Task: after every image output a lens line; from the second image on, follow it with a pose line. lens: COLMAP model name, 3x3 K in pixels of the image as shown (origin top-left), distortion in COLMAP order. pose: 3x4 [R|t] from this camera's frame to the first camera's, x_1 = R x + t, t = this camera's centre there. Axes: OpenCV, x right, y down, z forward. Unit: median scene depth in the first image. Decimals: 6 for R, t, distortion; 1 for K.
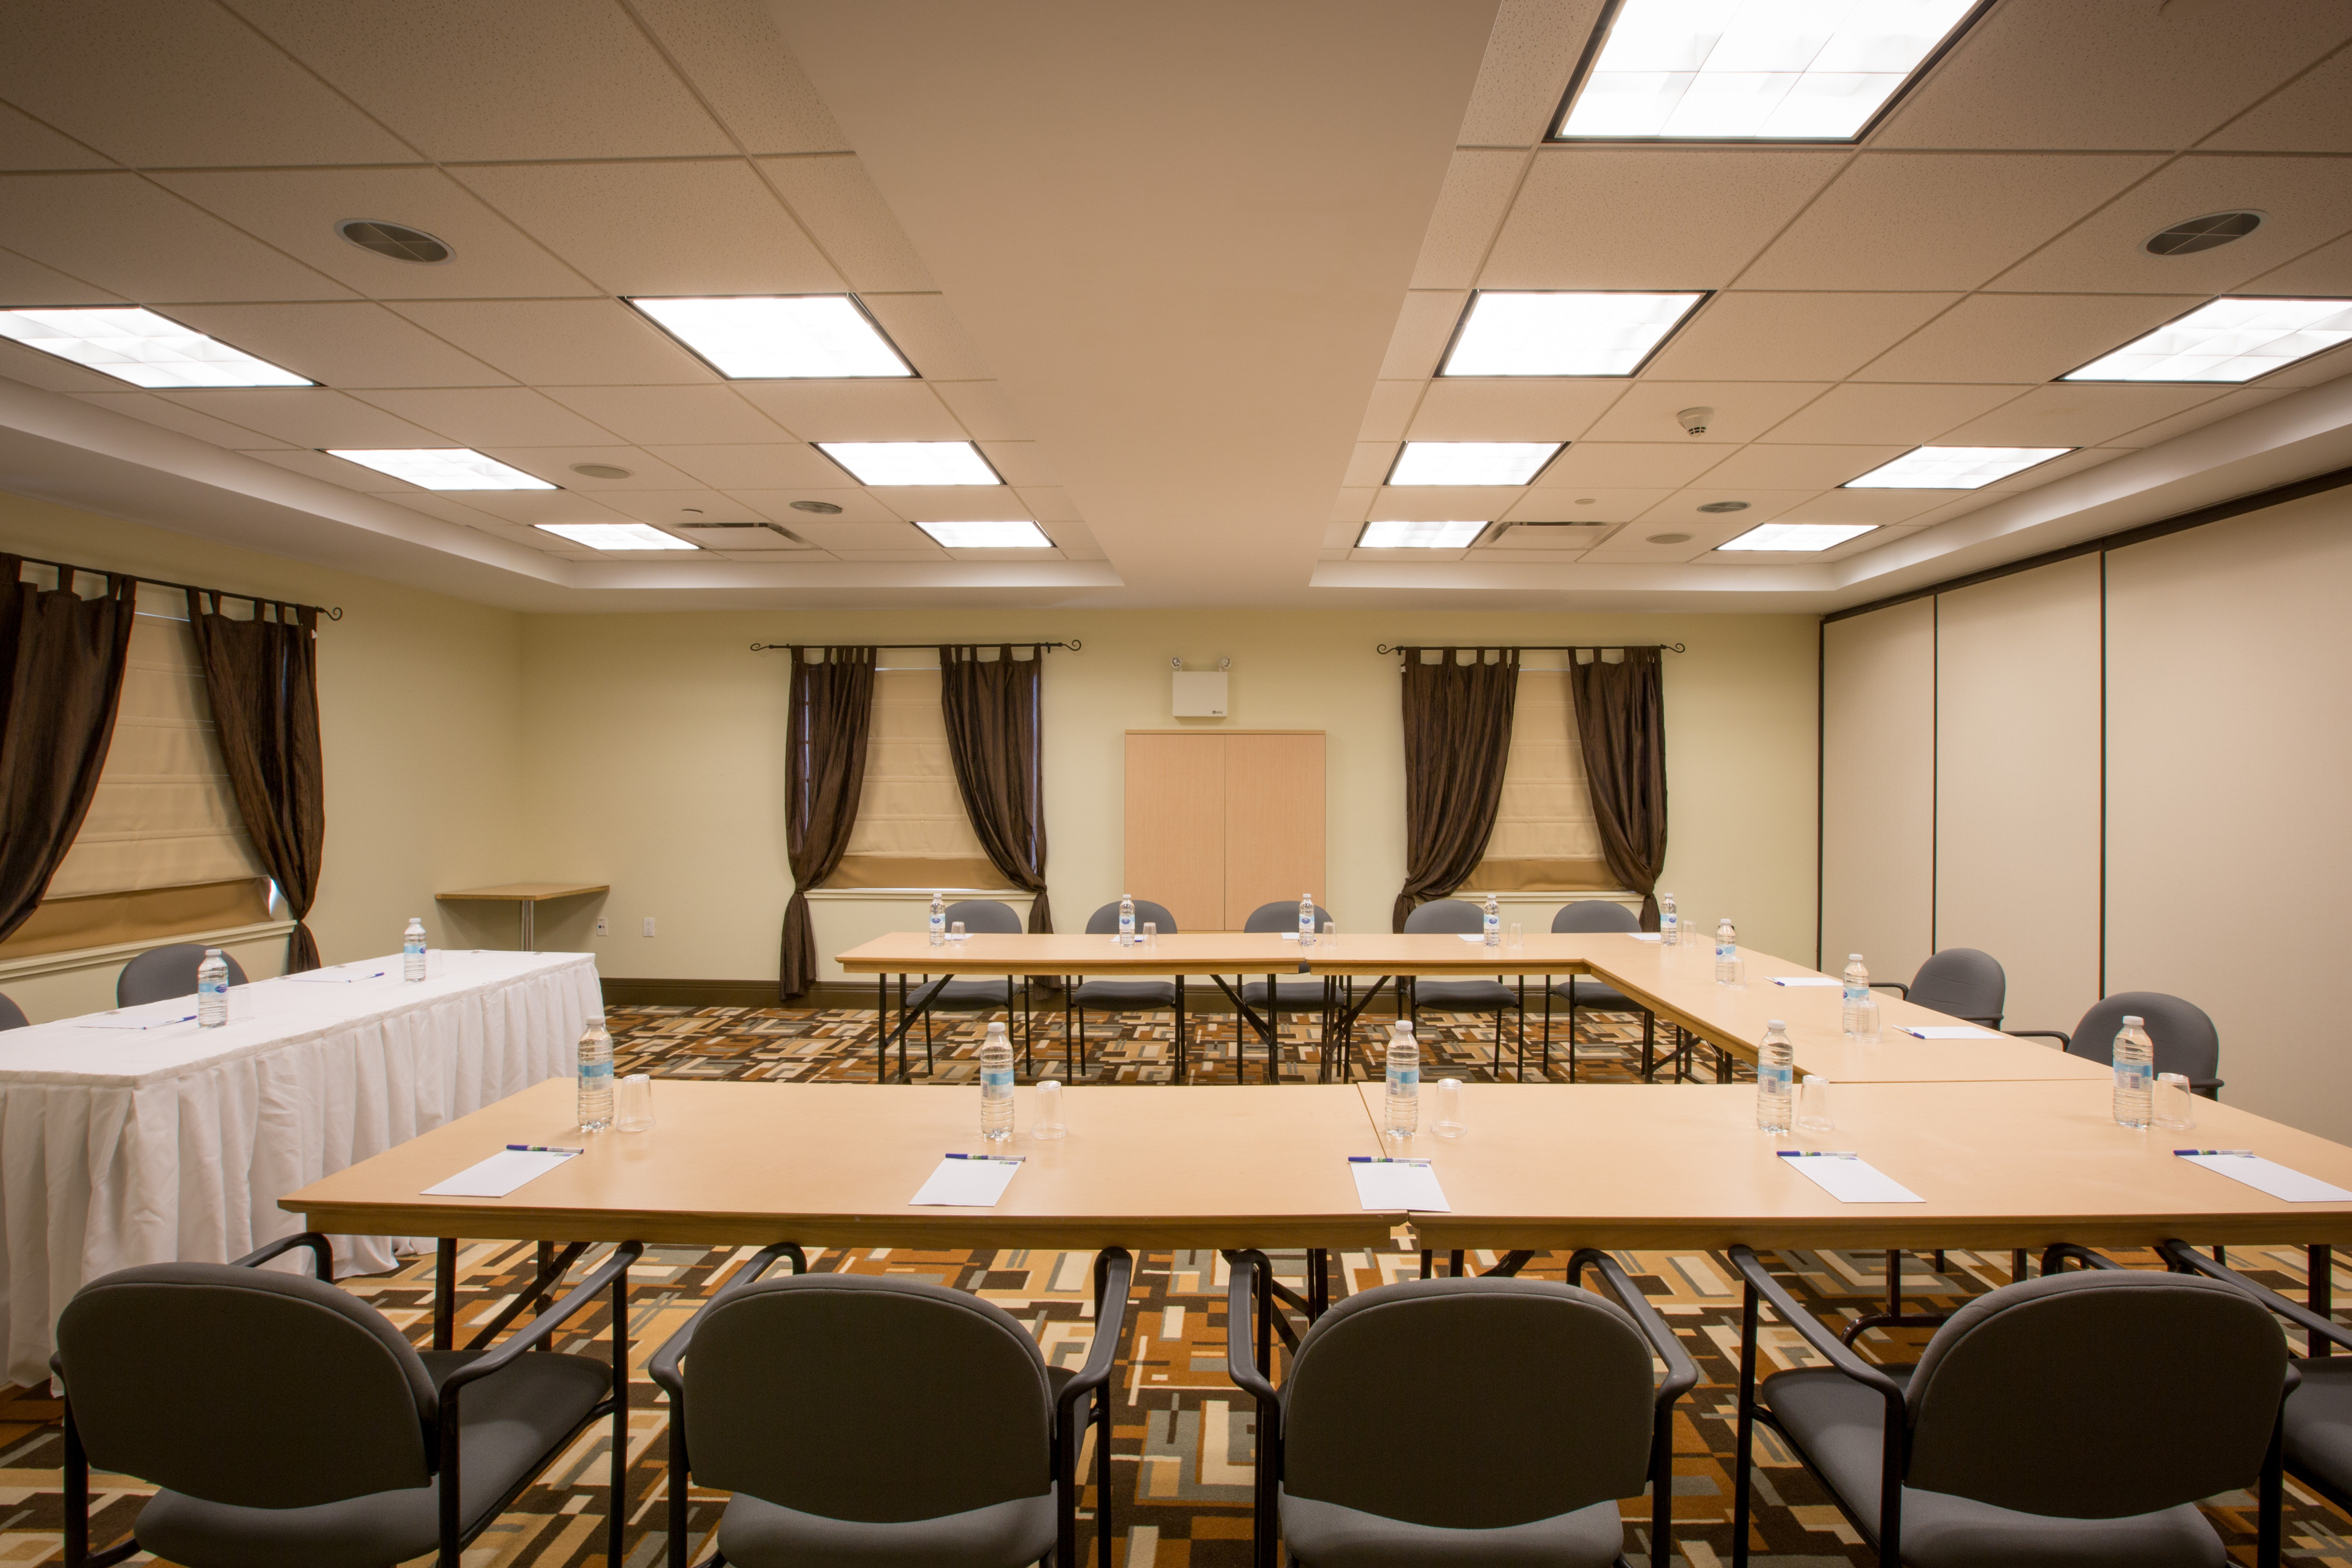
lens RADIAL K [[1103.2, 0, 1186.1], [0, 1103.2, 803.6], [0, 0, 1]] dist [-0.018912, 0.000203]
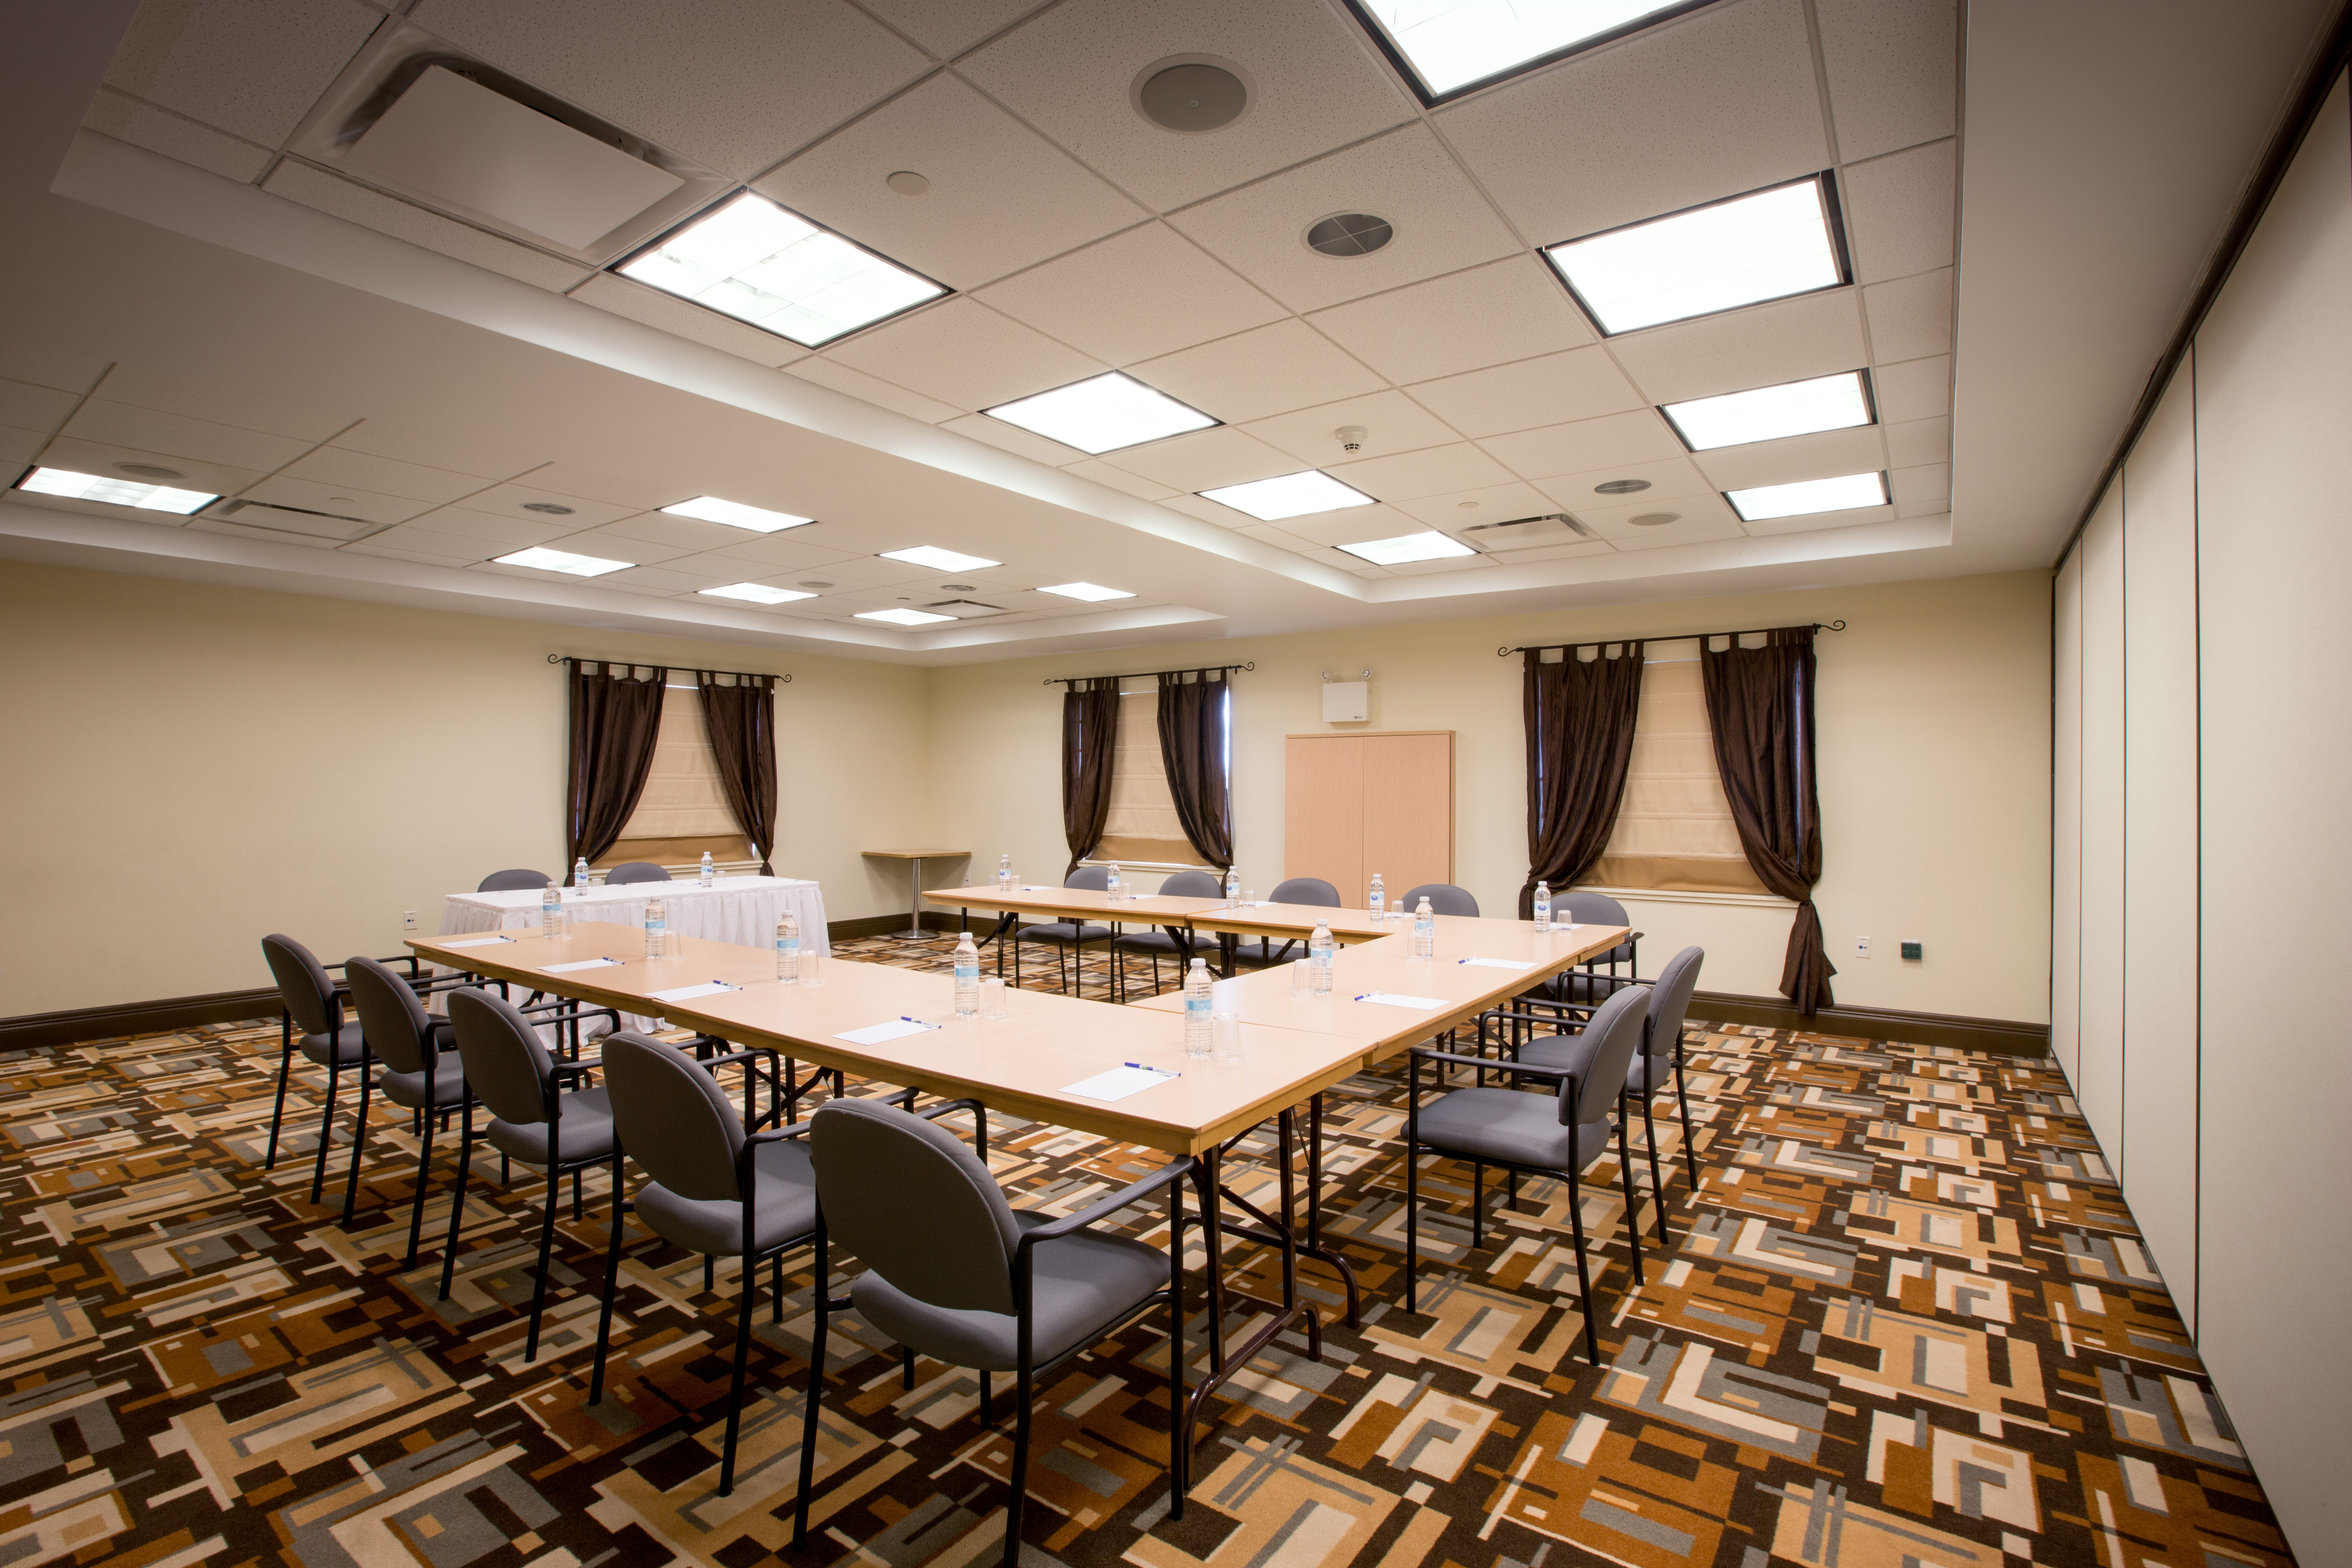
lens RADIAL K [[1043.3, 0, 1178.8], [0, 1043.3, 836.3], [0, 0, 1]] dist [0.000574, 0.000302]
pose [[0.829070, 0.028083, -0.558440, 0.480090], [-0.012490, 0.999419, 0.031716, 0.007048], [0.559006, -0.019320, 0.828939, 0.006693]]
